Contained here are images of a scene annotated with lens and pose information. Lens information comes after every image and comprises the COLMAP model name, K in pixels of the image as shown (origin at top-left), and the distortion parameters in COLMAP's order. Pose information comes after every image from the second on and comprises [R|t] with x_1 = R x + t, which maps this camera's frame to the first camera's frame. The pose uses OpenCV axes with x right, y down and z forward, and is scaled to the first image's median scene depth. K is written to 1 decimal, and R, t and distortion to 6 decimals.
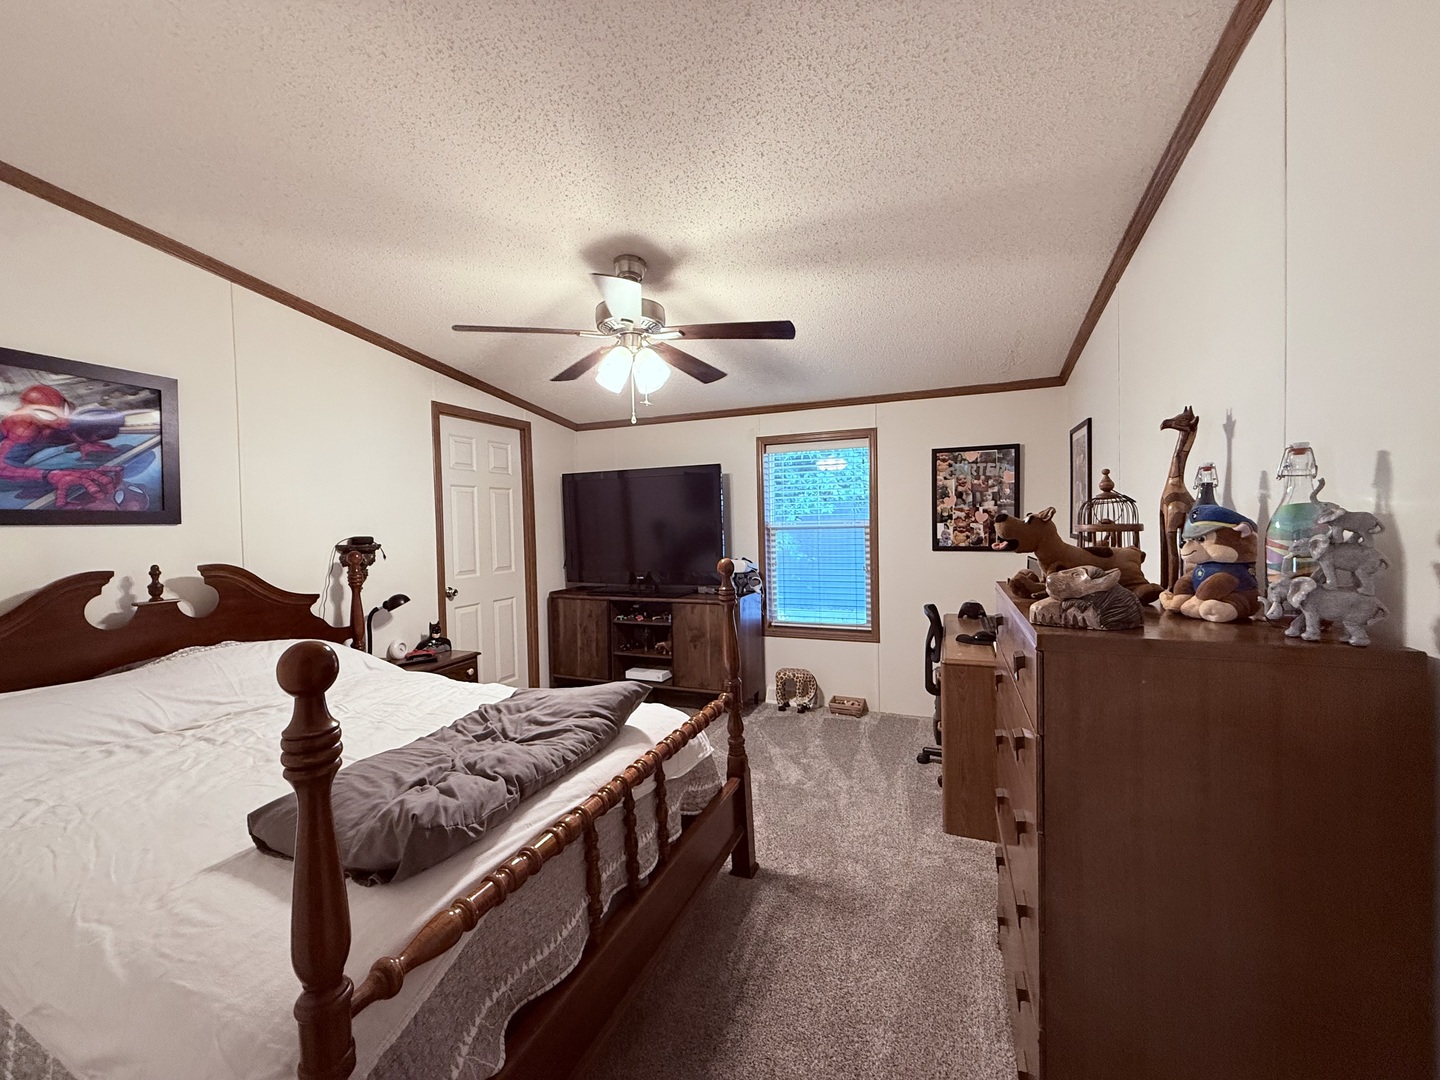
lens RADIAL K [[572.7, 0, 717.4], [0, 572.7, 540.3], [0, 0, 1]] dist [0.001500, 0.000077]
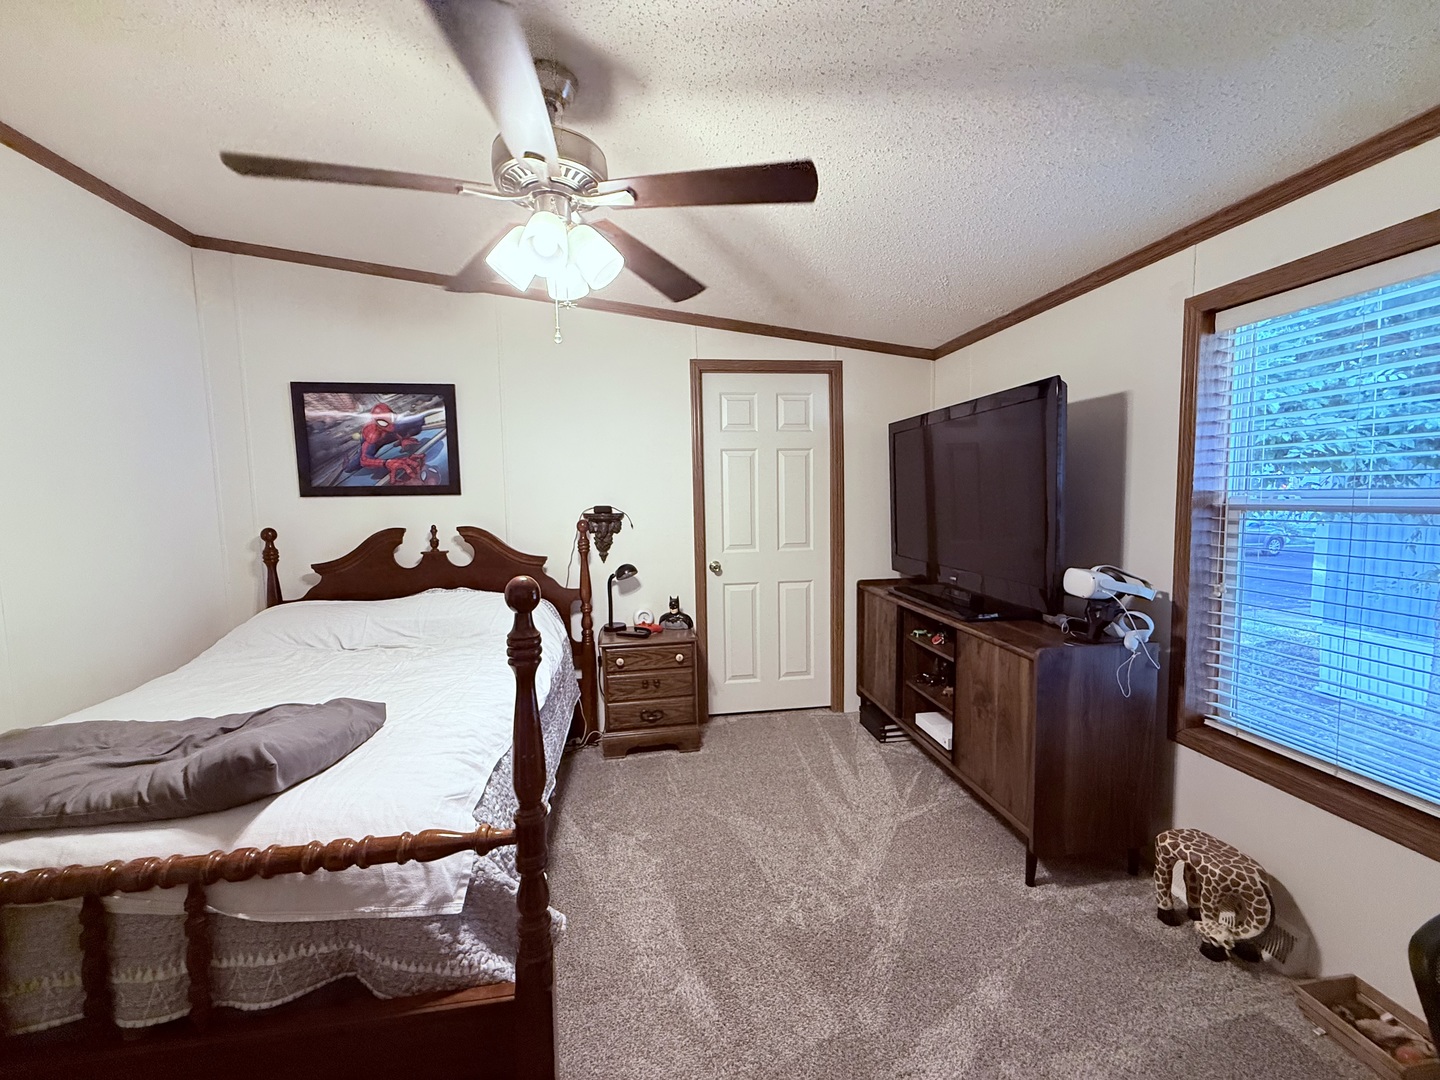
lens RADIAL K [[572.7, 0, 717.4], [0, 572.7, 540.3], [0, 0, 1]] dist [0.001500, 0.000077]
pose [[0.504937, 0.081989, -0.859253, 0.495257], [-0.020147, 0.996327, 0.083229, -0.043721], [0.862921, -0.024714, 0.504735, 0.811894]]
